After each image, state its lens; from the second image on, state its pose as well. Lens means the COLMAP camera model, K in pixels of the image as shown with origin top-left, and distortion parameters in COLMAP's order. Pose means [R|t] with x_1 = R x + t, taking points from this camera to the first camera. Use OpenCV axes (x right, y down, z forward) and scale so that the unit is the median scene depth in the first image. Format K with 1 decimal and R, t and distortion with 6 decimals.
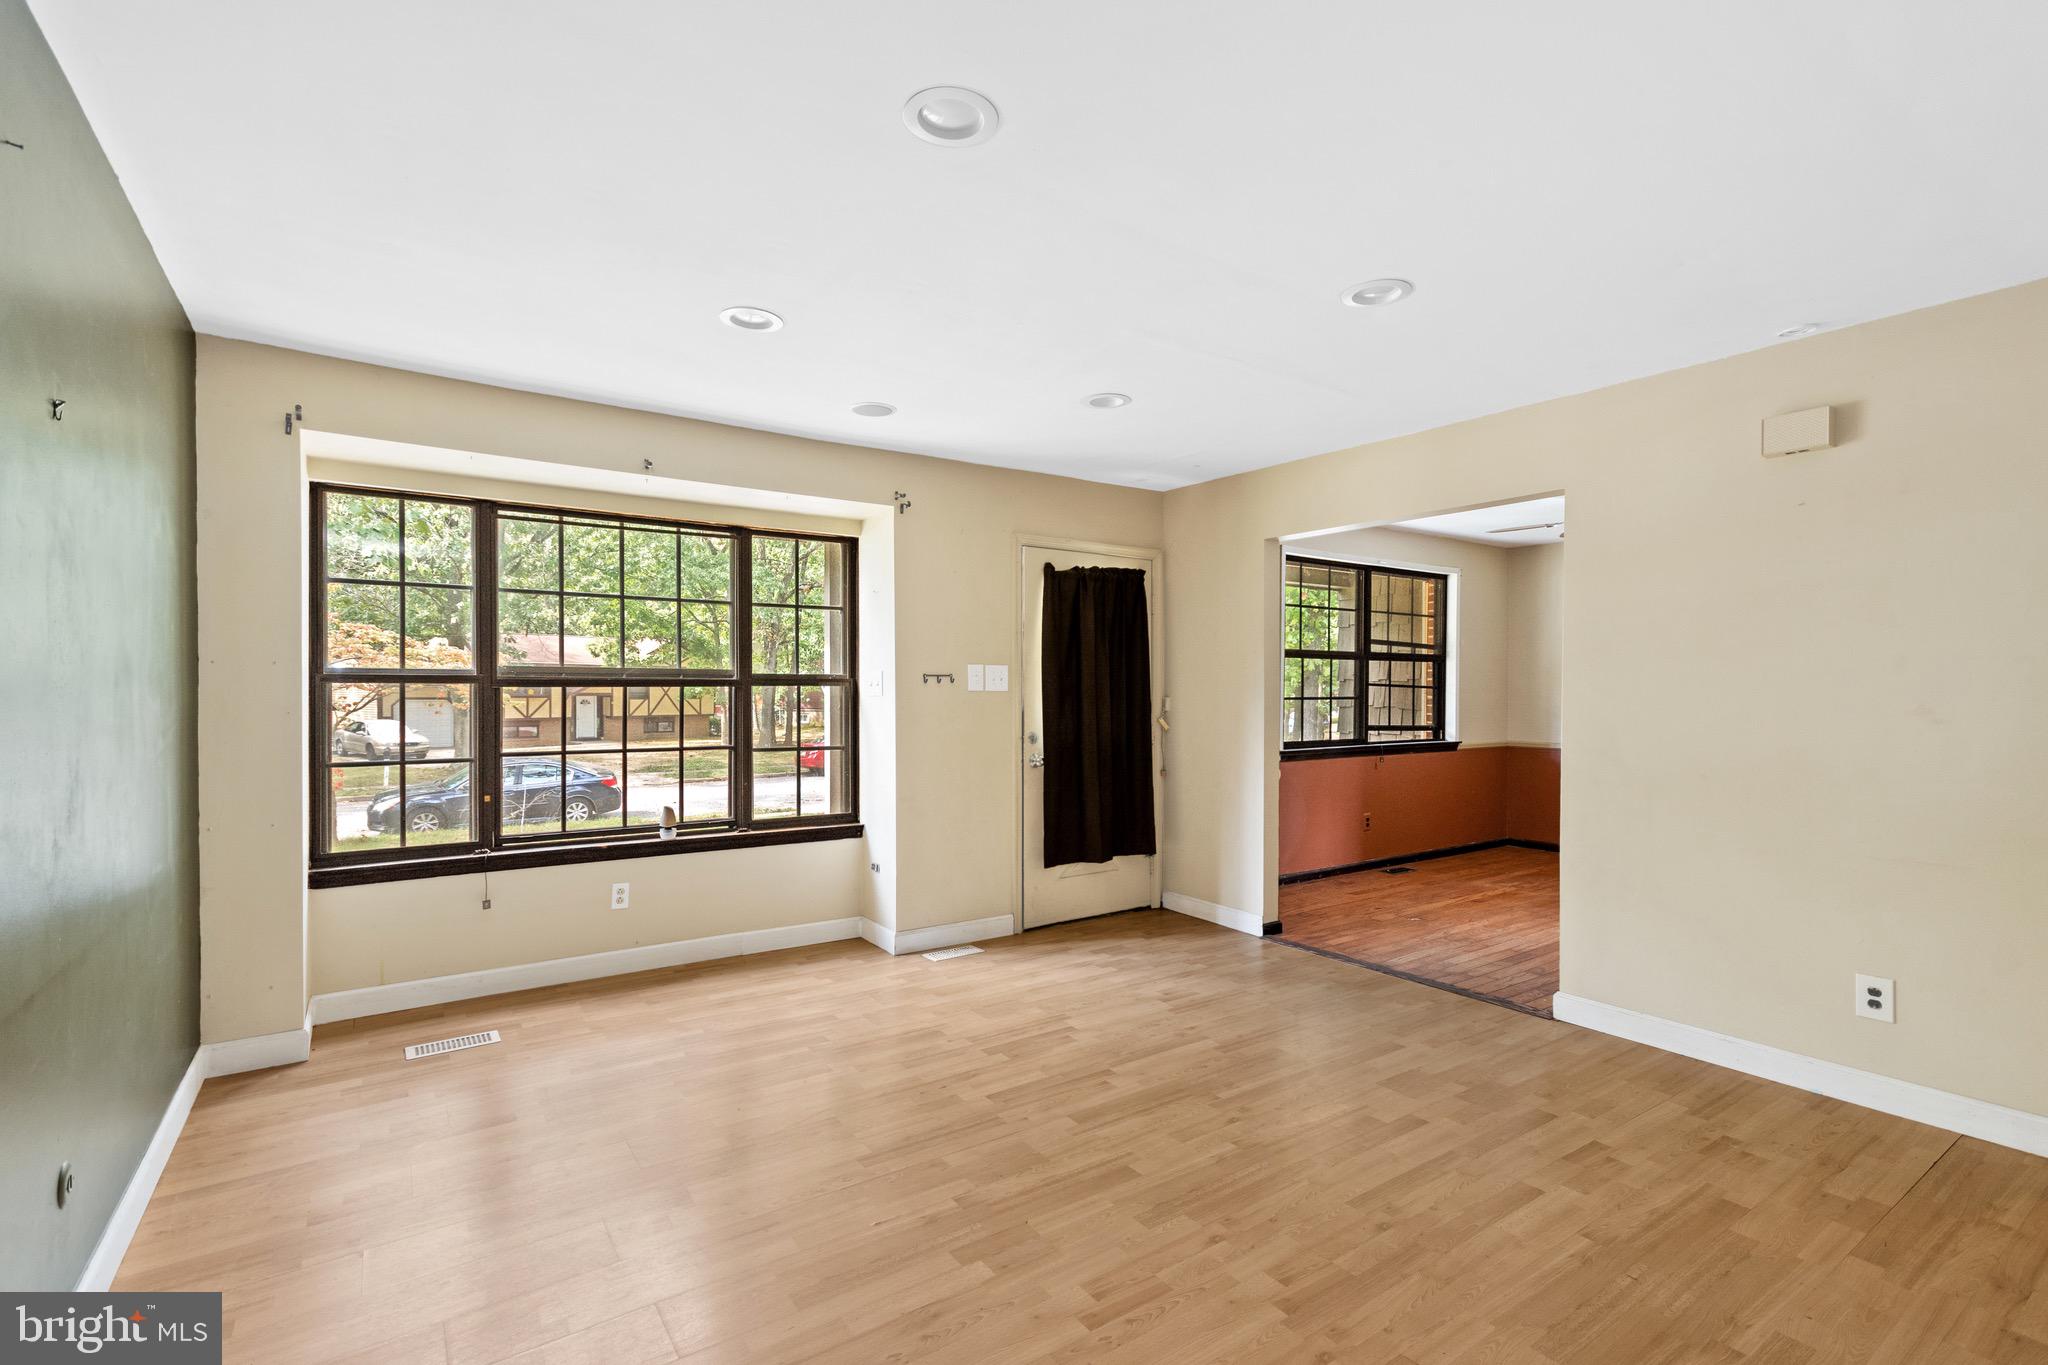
lens RADIAL K [[909.6, 0, 1032.0], [0, 909.6, 692.6], [0, 0, 1]] dist [0.004820, 0.001987]
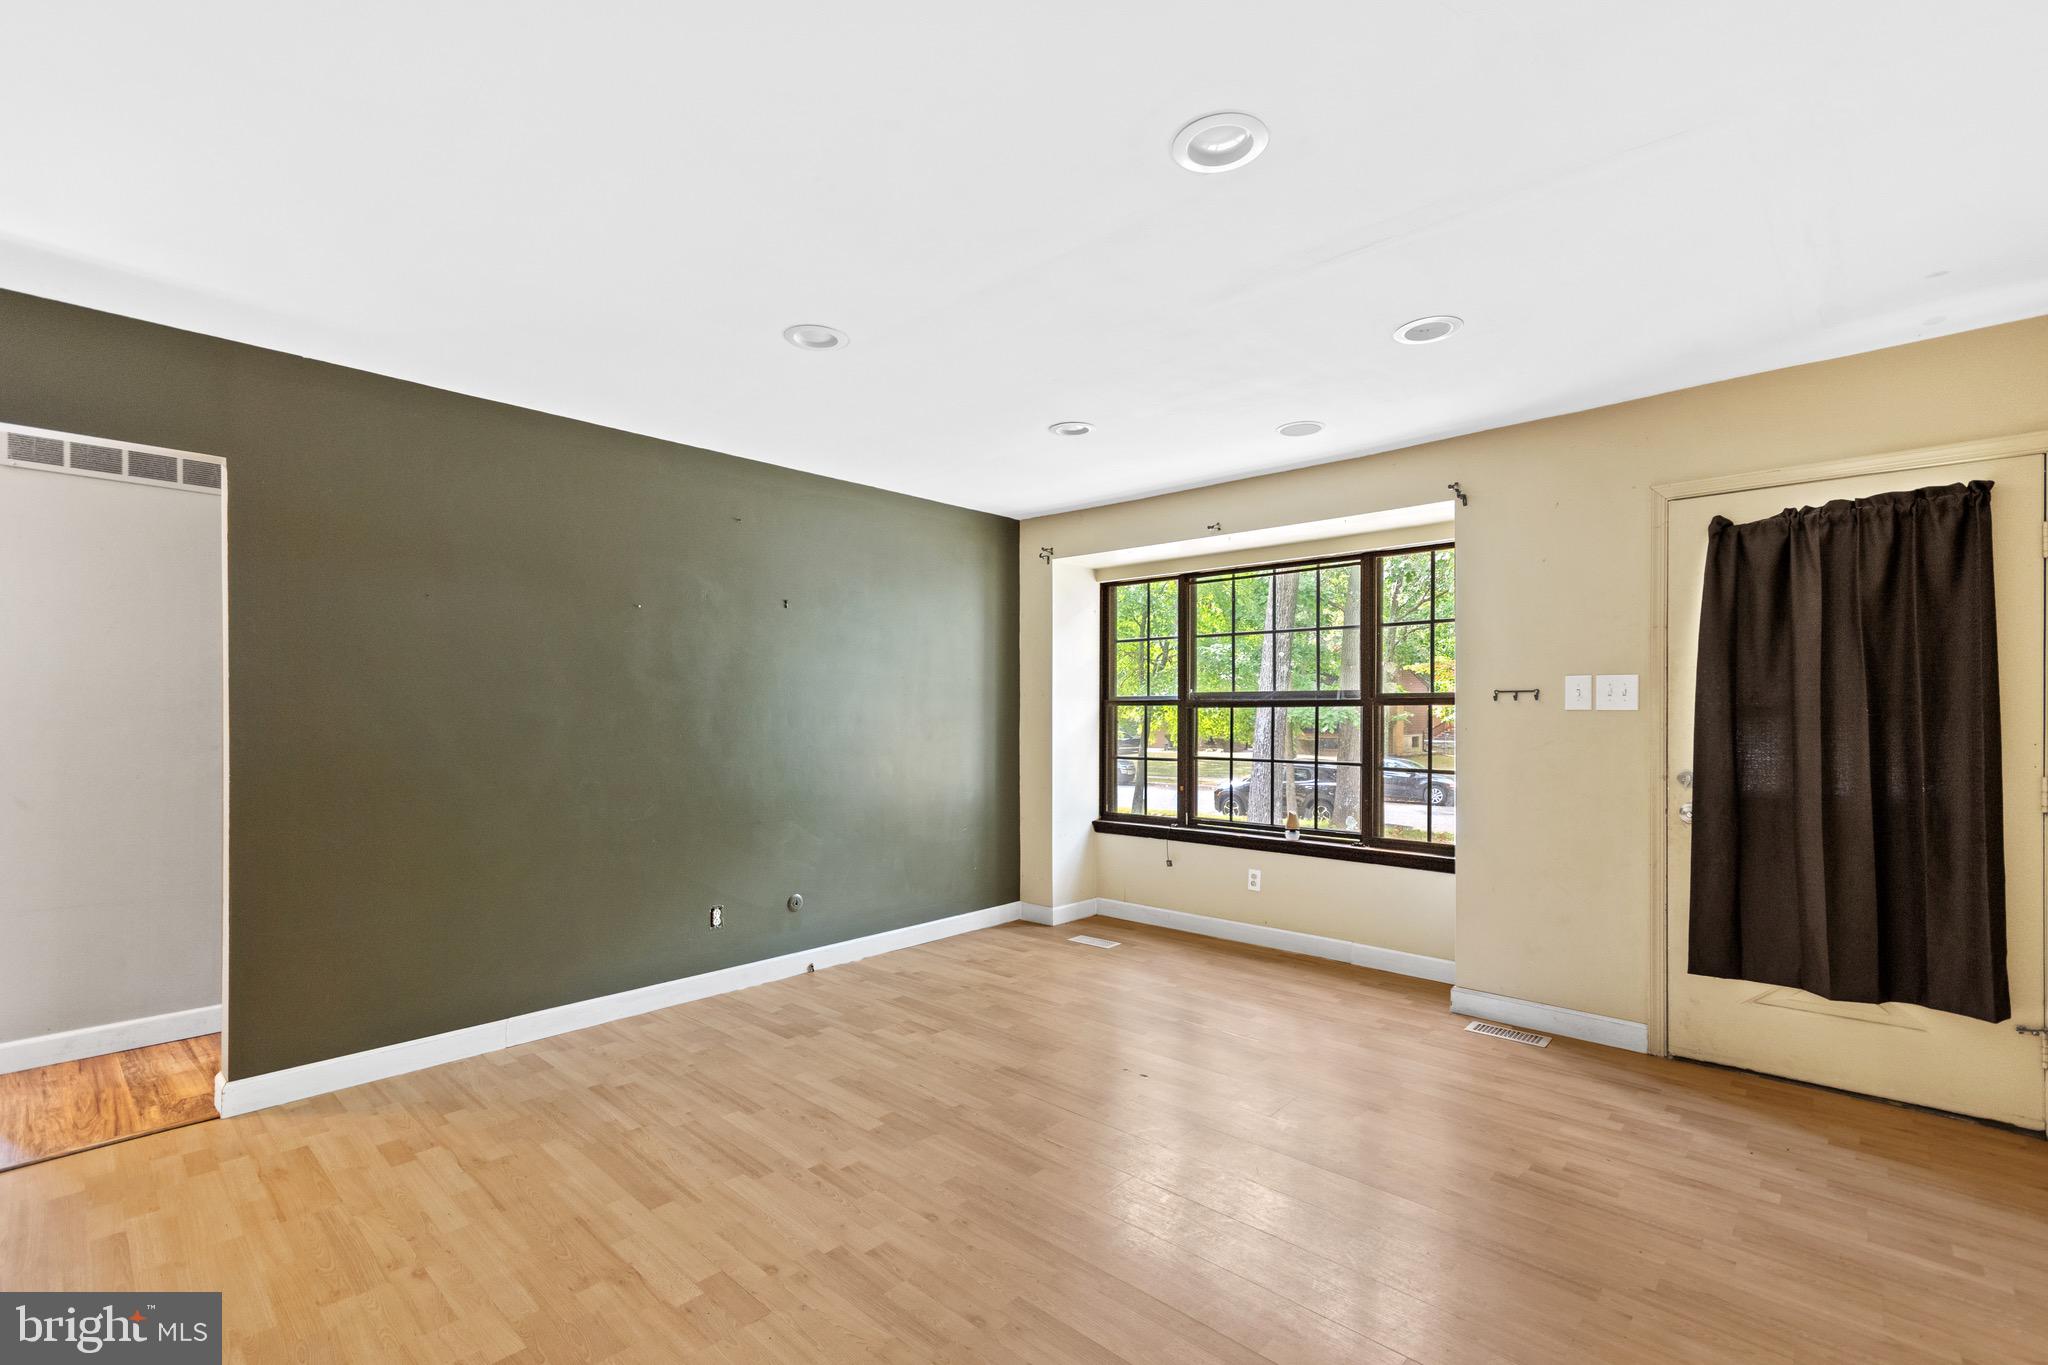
lens RADIAL K [[909.6, 0, 1052.6], [0, 909.6, 702.6], [0, 0, 1]] dist [0.004820, 0.001987]
pose [[0.236396, -0.010225, -0.971603, 0.676042], [-0.000612, 0.999943, -0.010672, 0.000553], [0.971657, 0.003118, 0.236376, 0.461591]]
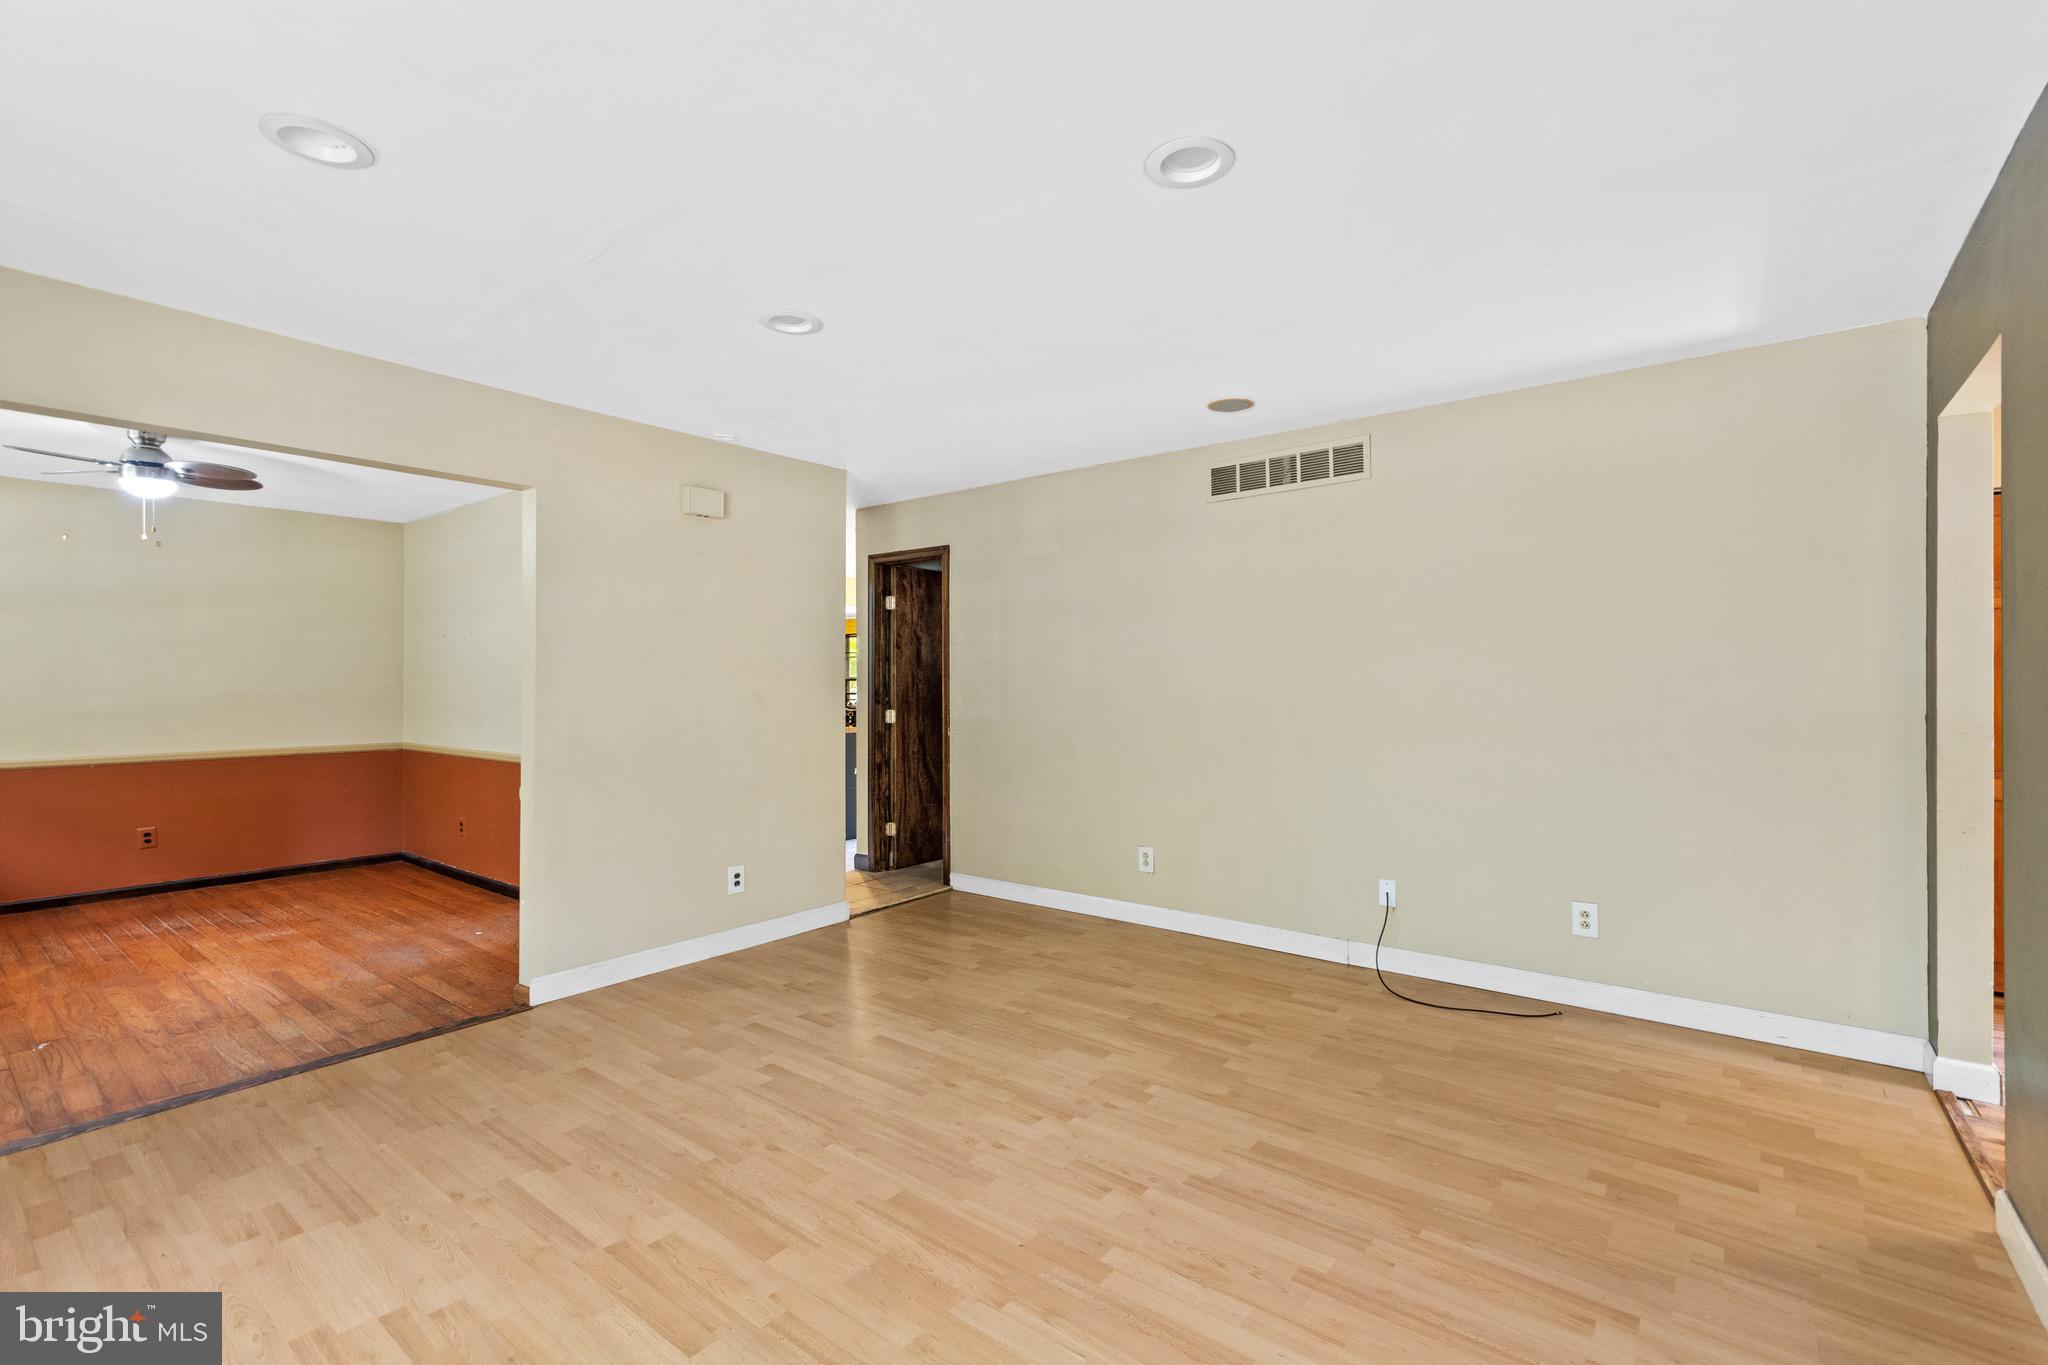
lens RADIAL K [[909.6, 0, 1013.6], [0, 909.6, 680.6], [0, 0, 1]] dist [0.004820, 0.001987]
pose [[-0.270927, 0.001703, 0.962598, -0.491264], [0.006643, 0.999978, 0.000100, -0.001331], [-0.962577, 0.006421, -0.270933, 0.678244]]
